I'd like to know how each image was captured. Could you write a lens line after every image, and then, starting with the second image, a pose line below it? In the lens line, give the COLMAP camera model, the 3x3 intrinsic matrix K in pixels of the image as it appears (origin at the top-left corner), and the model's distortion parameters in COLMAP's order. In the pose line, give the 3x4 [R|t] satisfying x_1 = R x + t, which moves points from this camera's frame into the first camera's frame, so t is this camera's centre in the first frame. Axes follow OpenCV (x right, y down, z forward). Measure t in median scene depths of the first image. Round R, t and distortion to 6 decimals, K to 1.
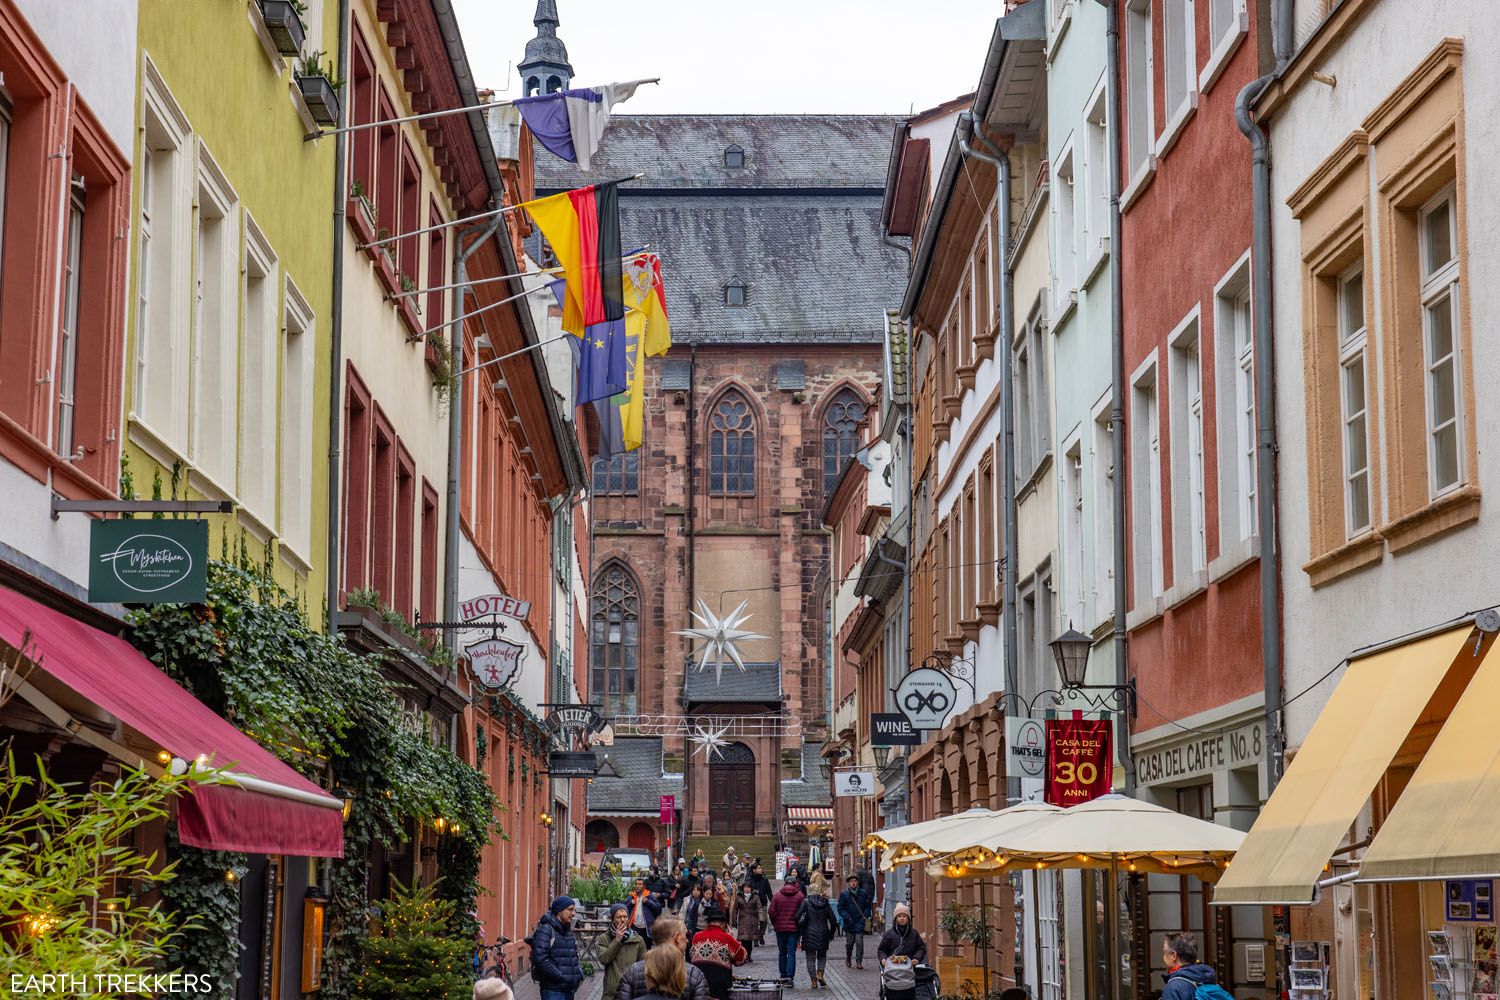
lens RADIAL K [[2534.9, 0, 746.9], [0, 2534.9, 499.4], [0, 0, 1]] dist [0.060319, 0.000000]
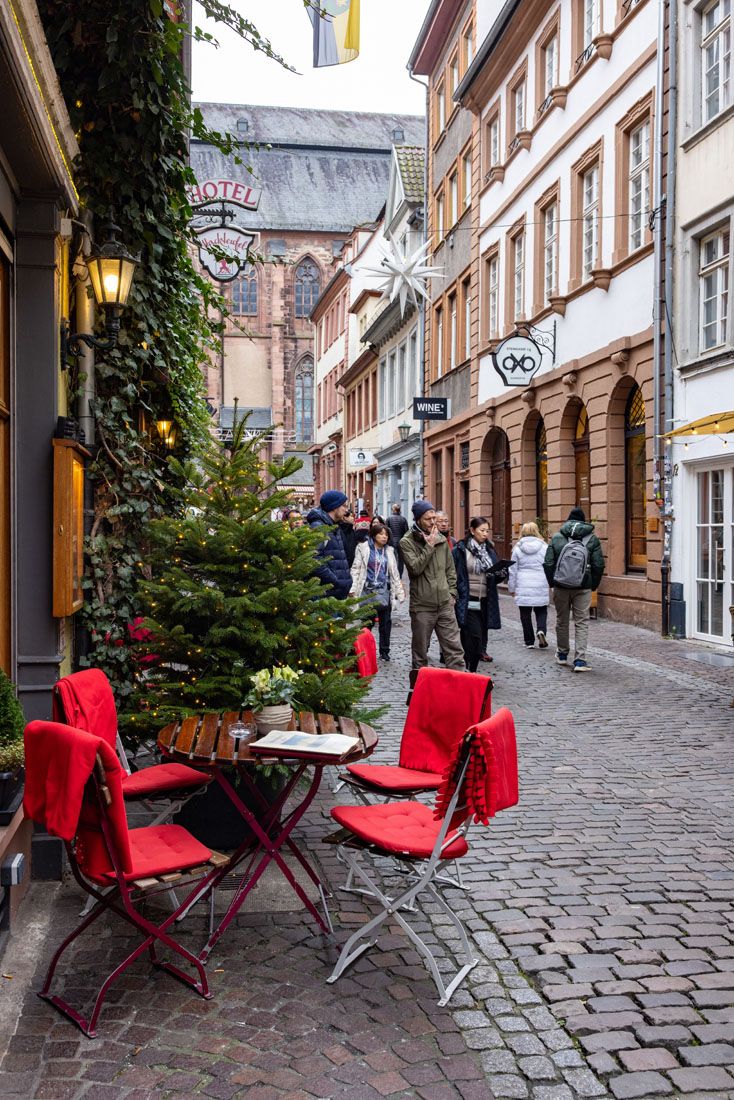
lens RADIAL K [[1124.6, 0, 368.3], [0, 1124.6, 547.8], [0, 0, 1]] dist [0.028991, 0.000000]
pose [[0.989994, -0.002328, 0.141092, -0.046427], [-0.020494, 0.986890, 0.160085, 0.045780], [-0.139615, -0.161375, 0.976968, 0.248388]]
